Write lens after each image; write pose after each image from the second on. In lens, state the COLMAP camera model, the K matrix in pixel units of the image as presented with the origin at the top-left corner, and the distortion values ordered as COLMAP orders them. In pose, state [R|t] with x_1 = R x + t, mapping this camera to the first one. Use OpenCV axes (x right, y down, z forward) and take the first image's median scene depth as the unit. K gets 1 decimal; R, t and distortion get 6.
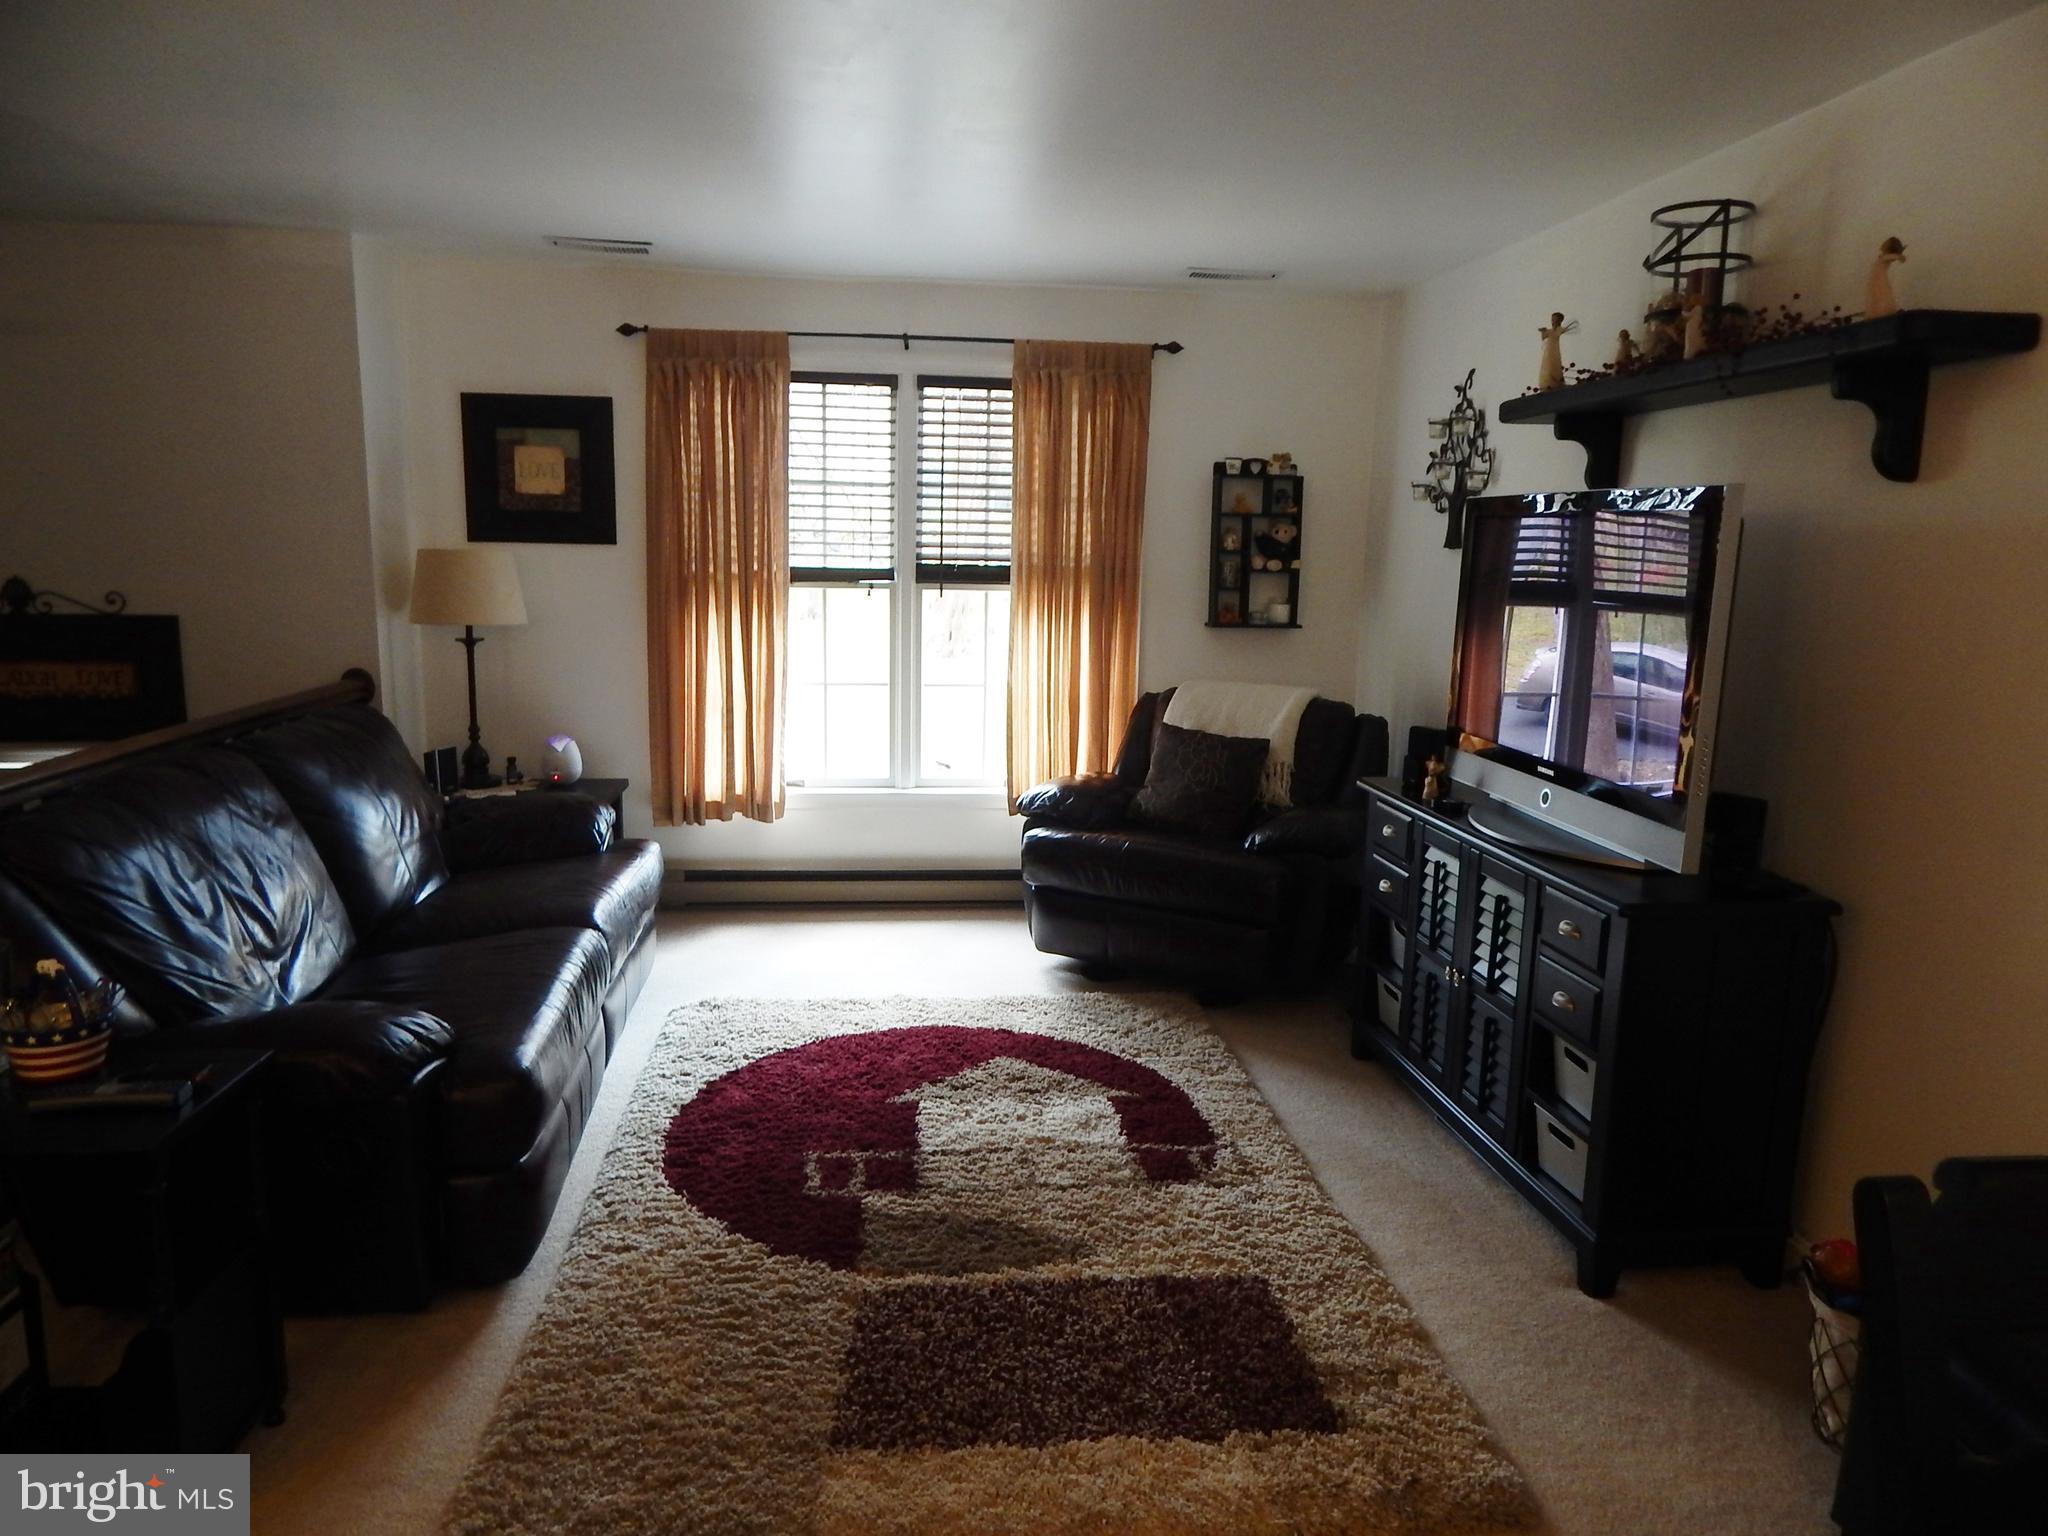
lens RADIAL K [[1350.1, 0, 1035.7], [0, 1350.1, 774.4], [0, 0, 1]] dist [-0.010608, -0.000486]
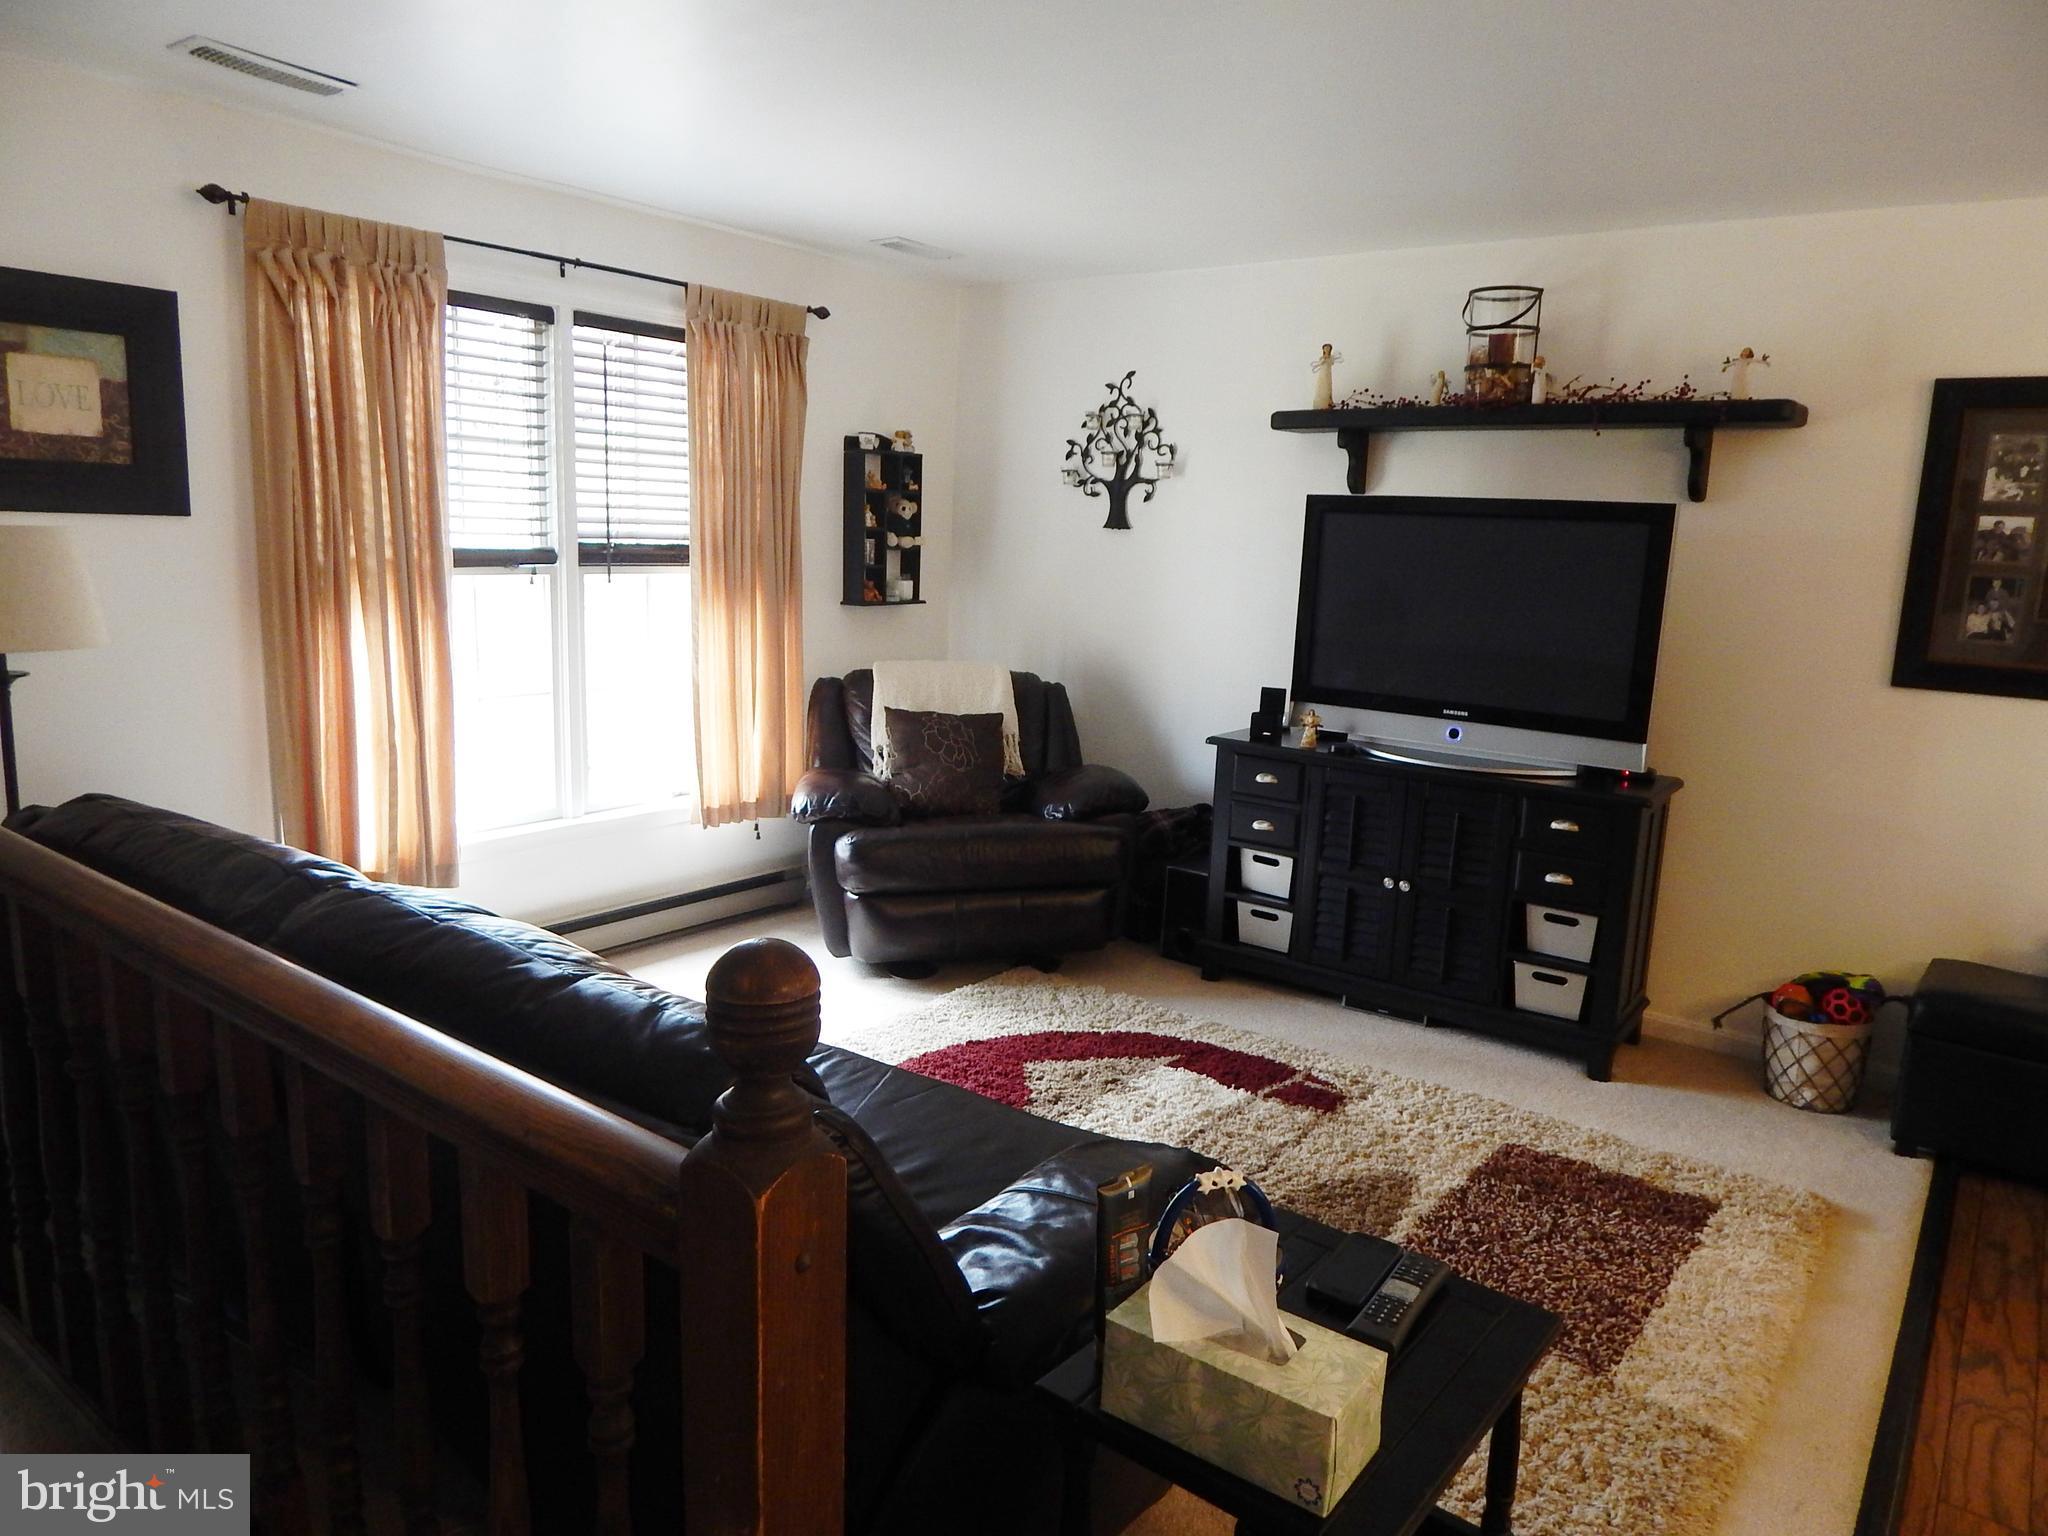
lens RADIAL K [[1360.0, 0, 1032.6], [0, 1360.0, 772.8], [0, 0, 1]] dist [0.004319, 0.001414]
pose [[0.687413, -0.126706, 0.715129, -0.571554], [0.101359, 0.991765, 0.078289, -0.060806], [-0.719159, 0.018668, 0.694595, 0.258876]]
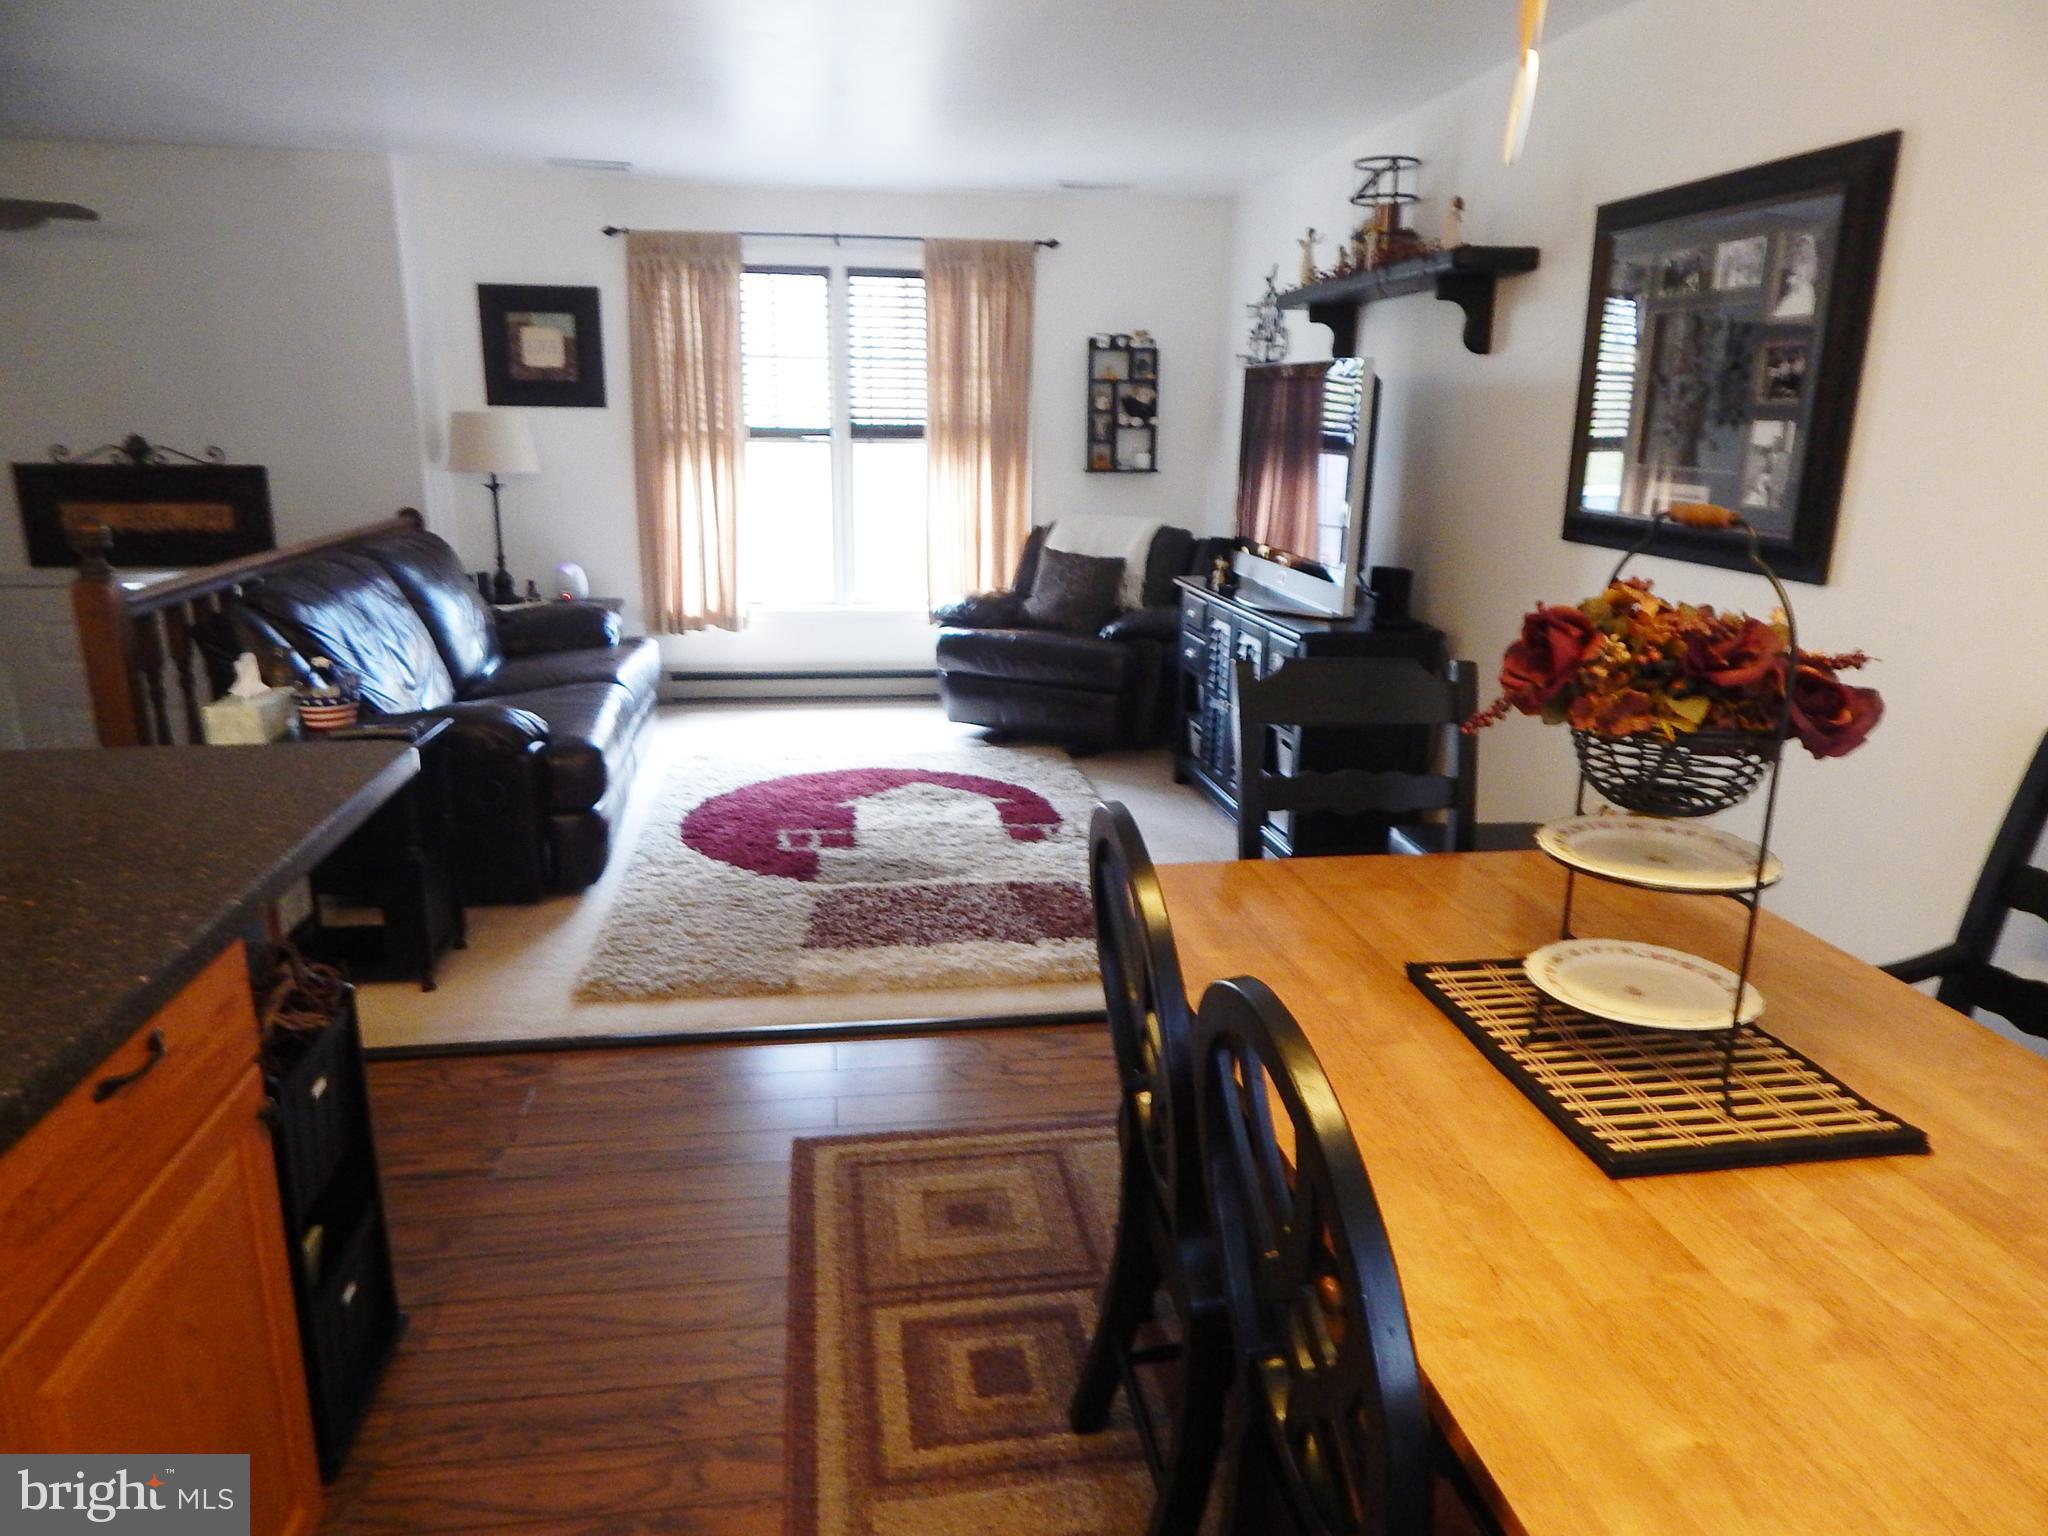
lens RADIAL K [[1360.0, 0, 1032.6], [0, 1360.0, 772.8], [0, 0, 1]] dist [0.004319, 0.001414]
pose [[0.999388, -0.015674, 0.031275, 0.040361], [0.012818, 0.995903, 0.089509, 0.062611], [-0.032550, -0.089054, 0.995495, -0.320430]]
